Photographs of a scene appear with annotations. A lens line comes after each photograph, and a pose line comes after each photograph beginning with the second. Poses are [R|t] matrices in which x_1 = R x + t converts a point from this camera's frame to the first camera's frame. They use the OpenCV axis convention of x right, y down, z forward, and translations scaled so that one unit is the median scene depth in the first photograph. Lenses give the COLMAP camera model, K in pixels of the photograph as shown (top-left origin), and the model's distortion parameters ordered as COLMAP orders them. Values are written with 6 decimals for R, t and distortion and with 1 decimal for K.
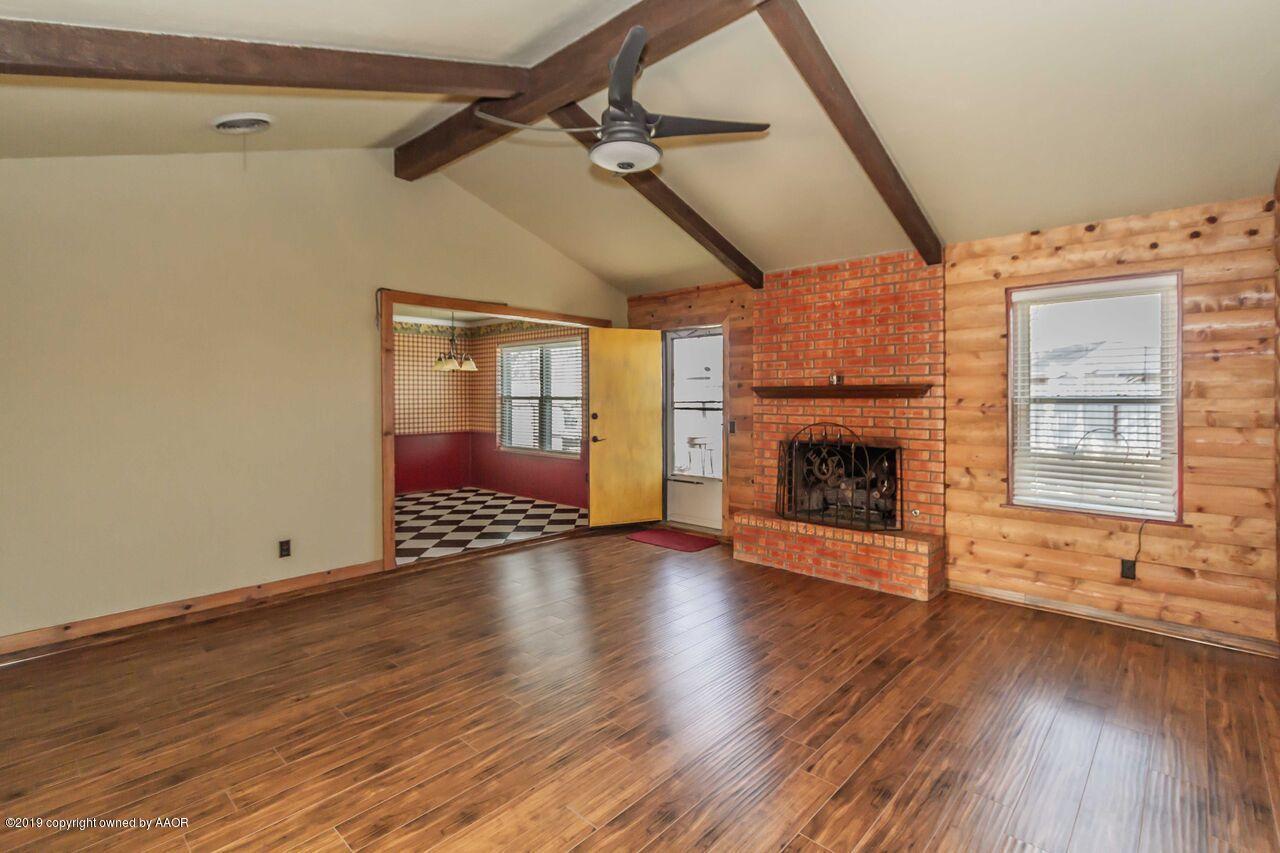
lens RADIAL K [[591.5, 0, 649.4], [0, 591.5, 394.7], [0, 0, 1]] dist [0.005157, -0.000504]
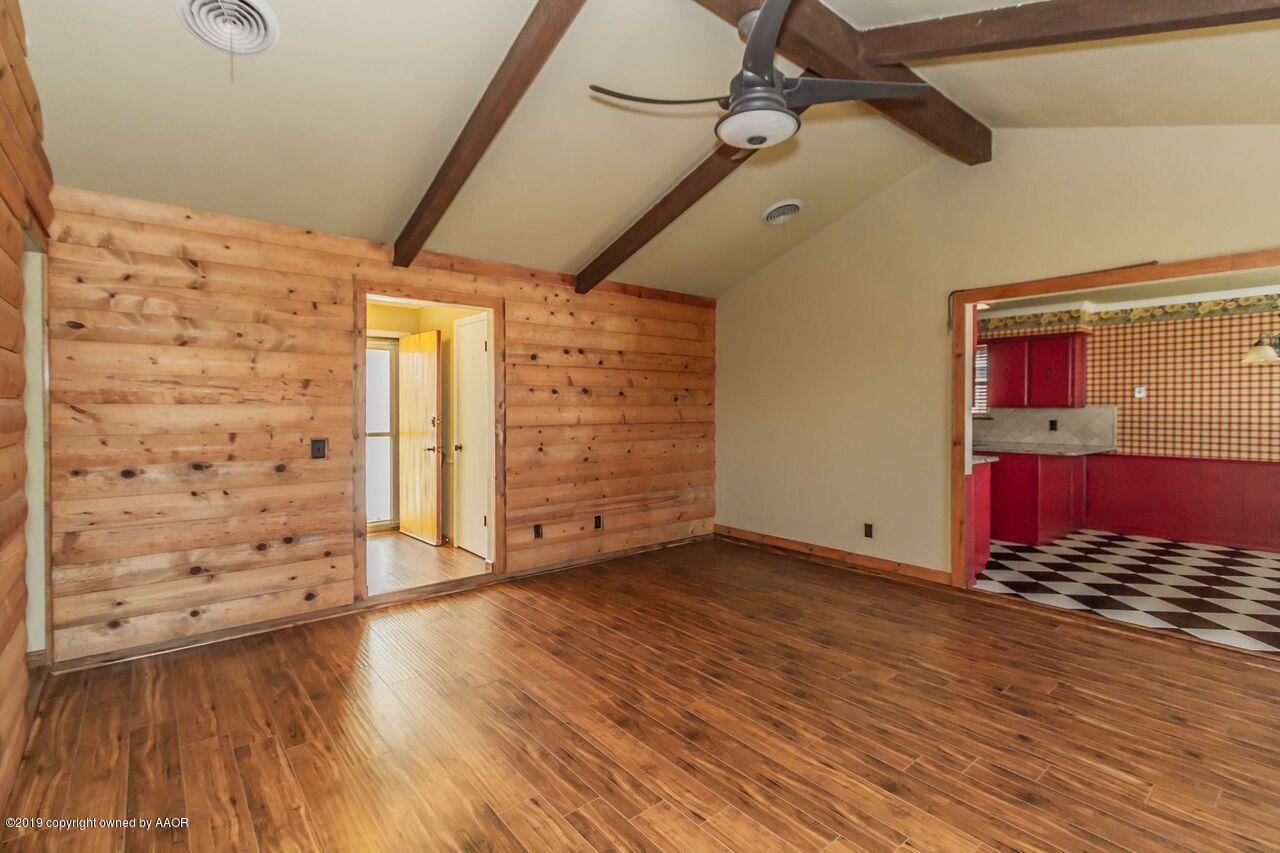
lens RADIAL K [[591.5, 0, 648.0], [0, 591.5, 420.7], [0, 0, 1]] dist [0.005157, -0.000504]
pose [[-0.125829, 0.025040, -0.991736, 0.958703], [0.000935, 0.999684, 0.025122, 0.006581], [0.992052, 0.002234, -0.125812, 1.069525]]
